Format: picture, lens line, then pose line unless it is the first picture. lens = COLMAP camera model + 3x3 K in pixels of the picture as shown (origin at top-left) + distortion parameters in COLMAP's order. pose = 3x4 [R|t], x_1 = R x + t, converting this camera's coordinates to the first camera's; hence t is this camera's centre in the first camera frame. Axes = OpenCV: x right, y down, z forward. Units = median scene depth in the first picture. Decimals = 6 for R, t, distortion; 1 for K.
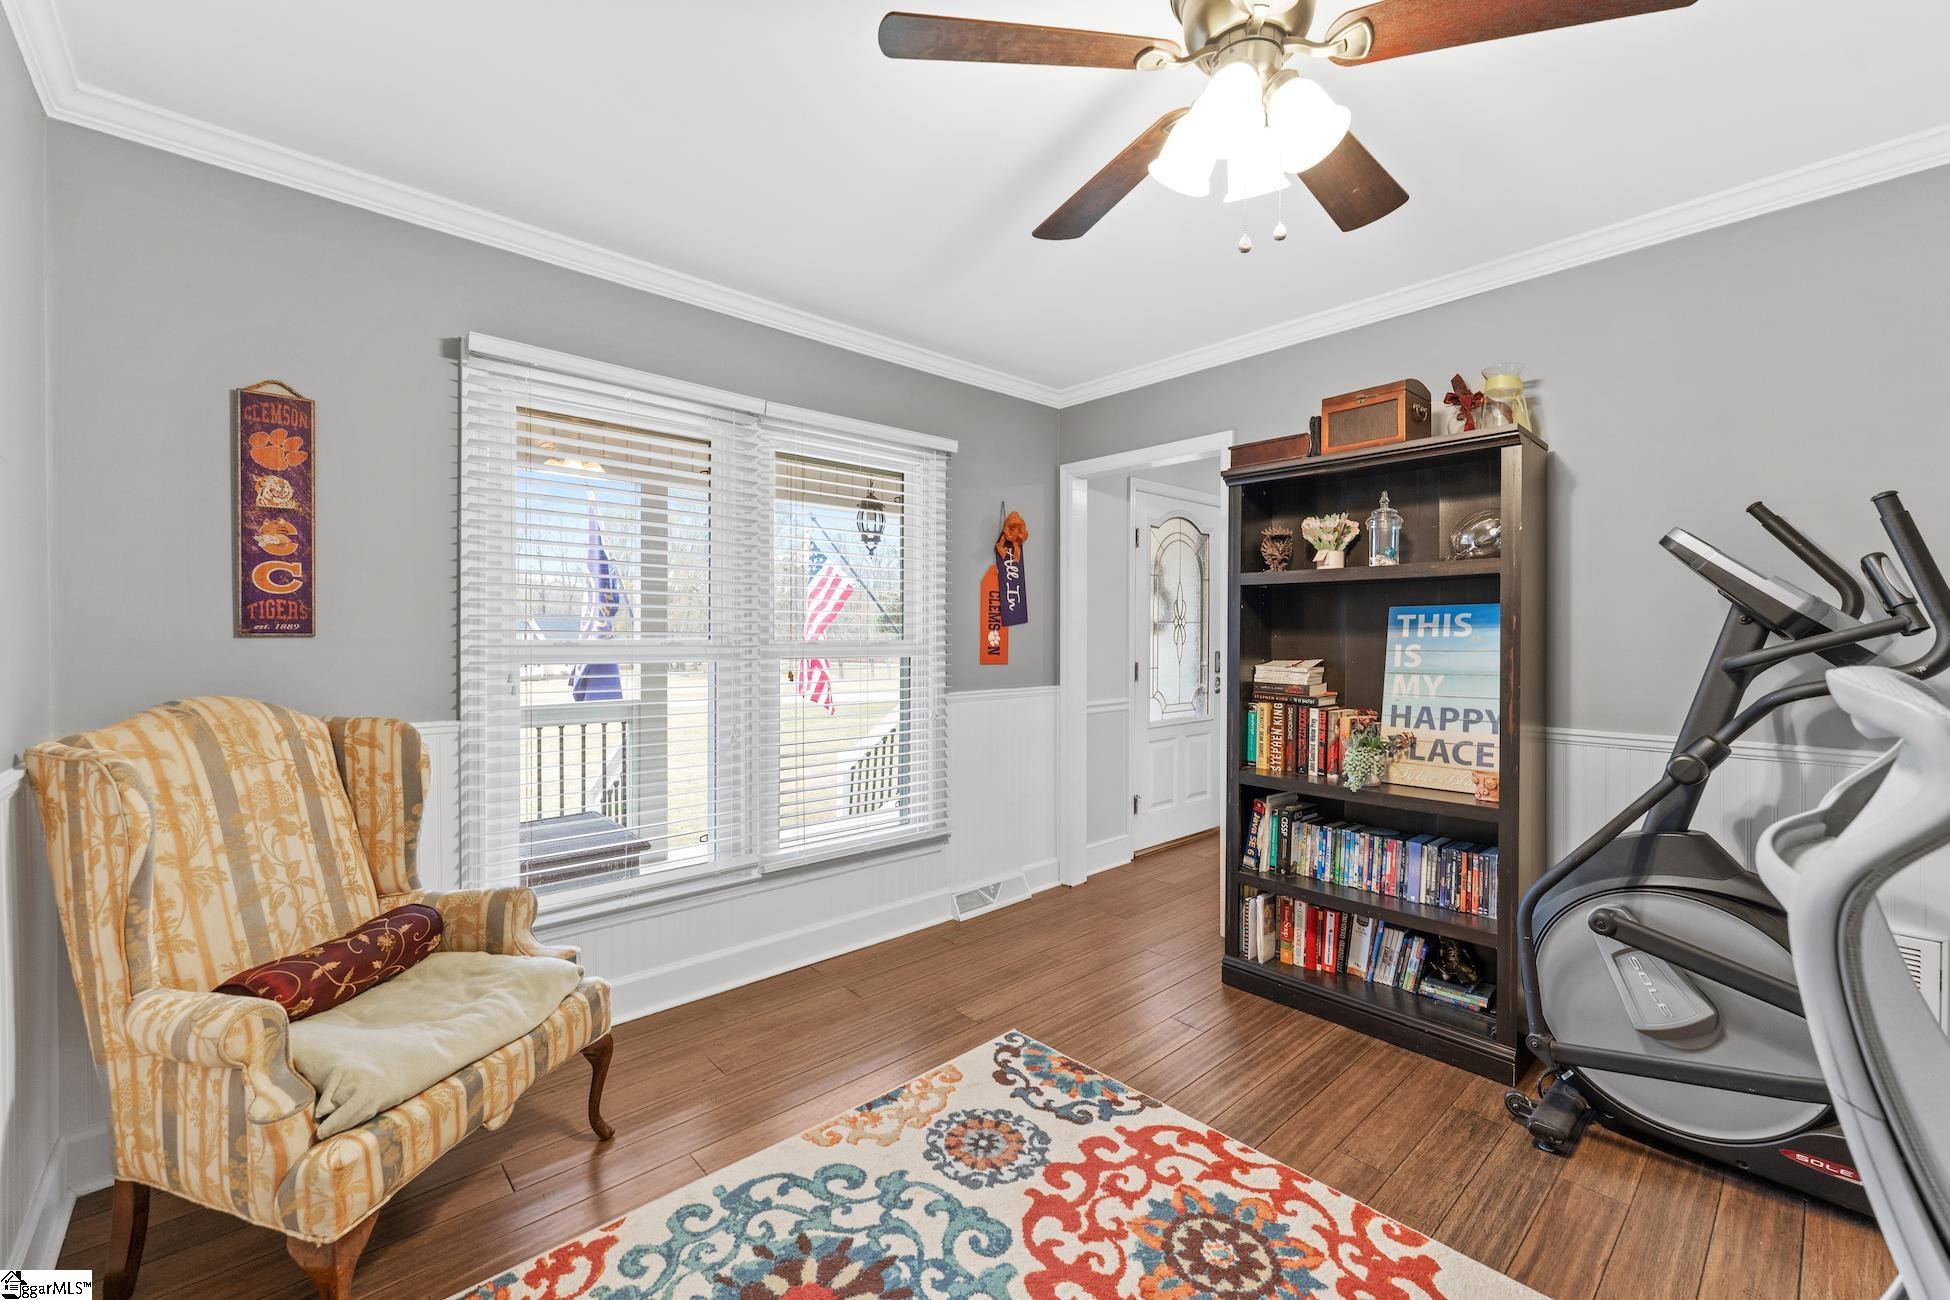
lens RADIAL K [[794.8, 0, 966.8], [0, 794.8, 644.1], [0, 0, 1]] dist [-0.000319, -0.000047]
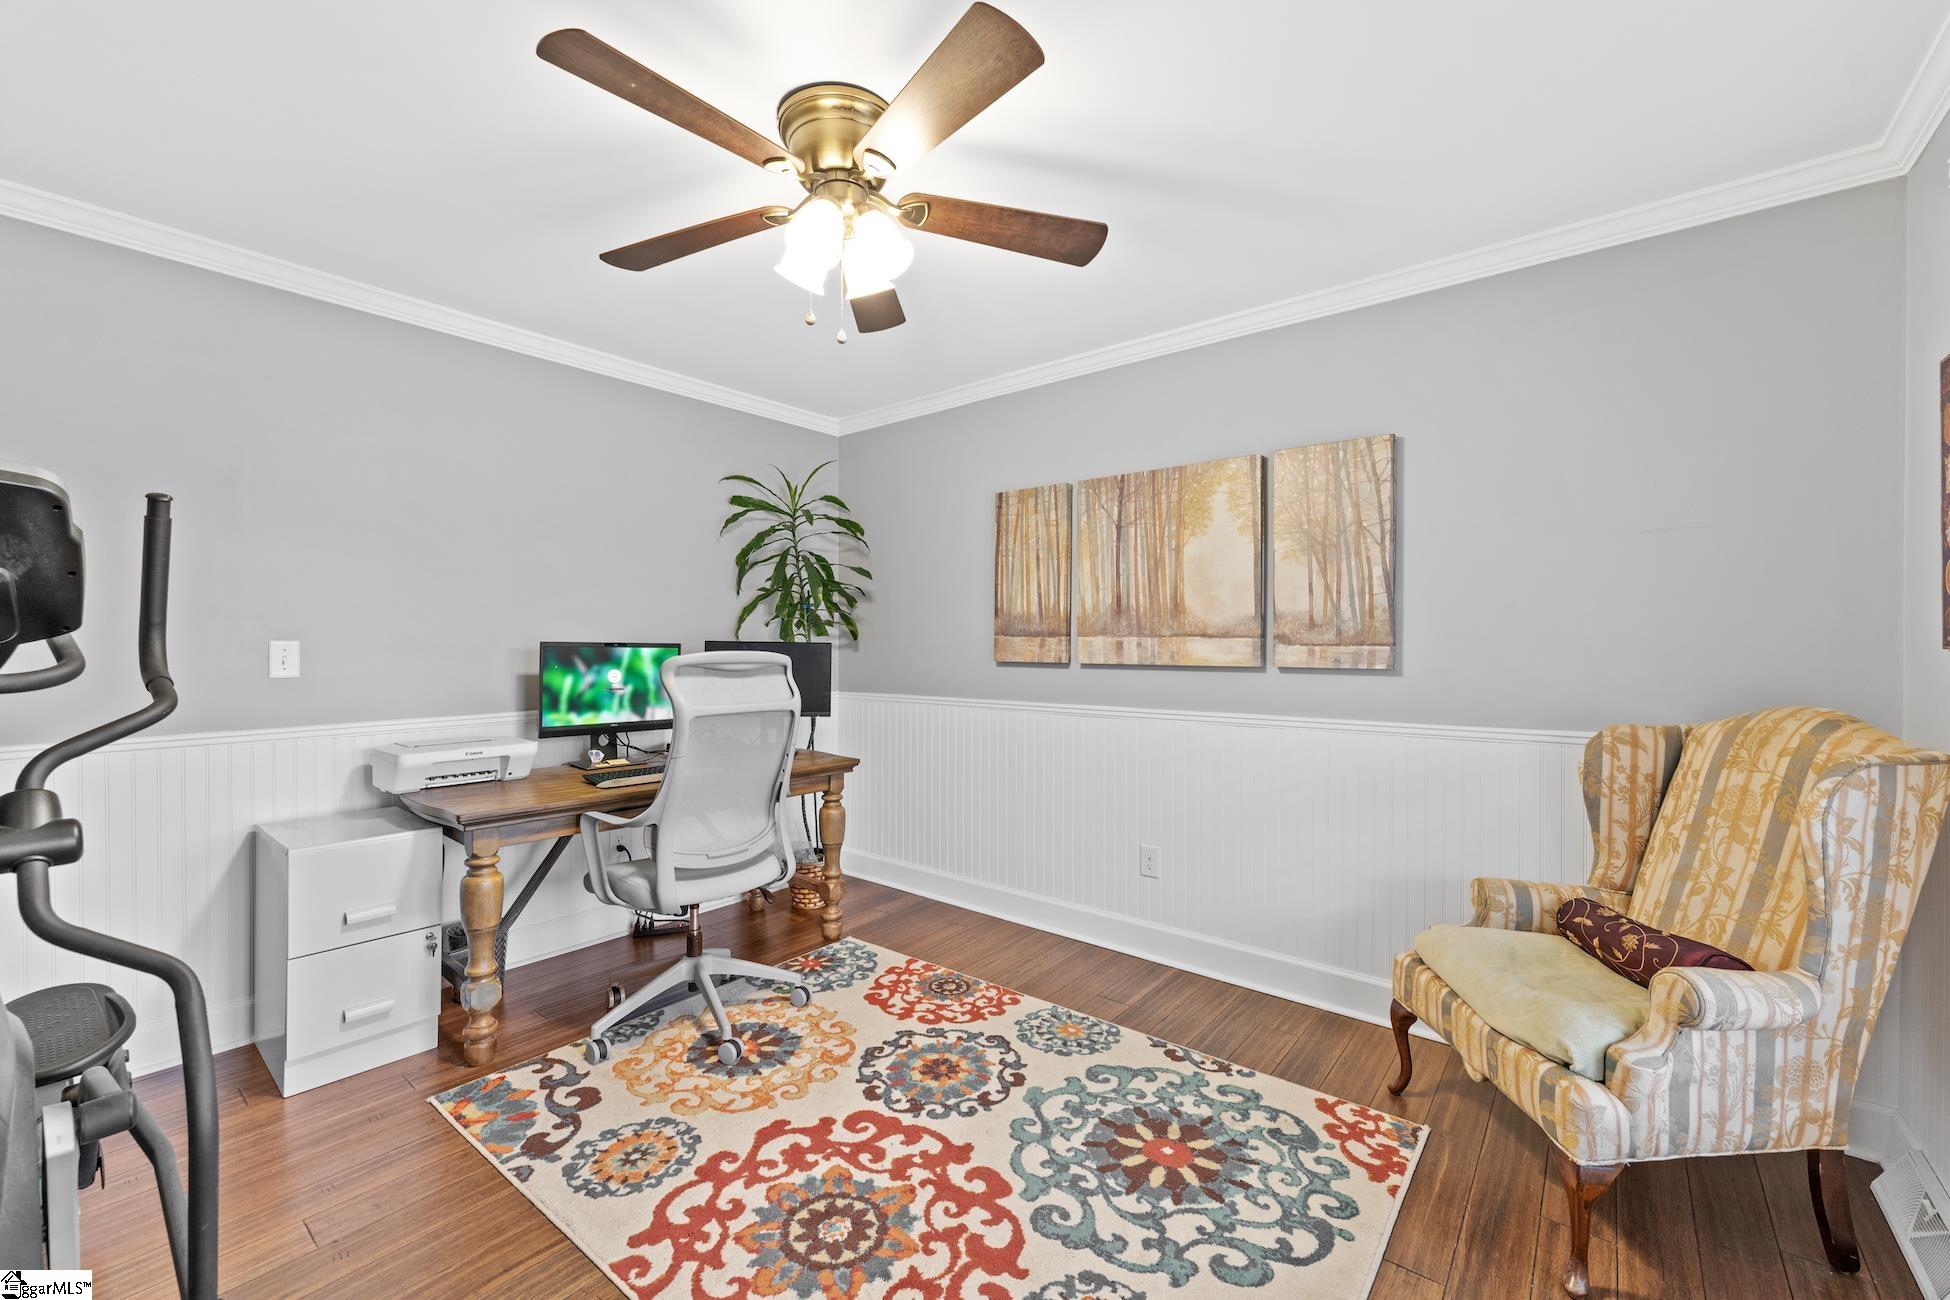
lens RADIAL K [[794.8, 0, 969.0], [0, 794.8, 644.4], [0, 0, 1]] dist [-0.000319, -0.000047]
pose [[-0.987605, -0.003298, -0.156924, 0.299028], [-0.005269, 0.999912, 0.012143, -0.019928], [0.156871, 0.012820, -0.987536, 1.982656]]
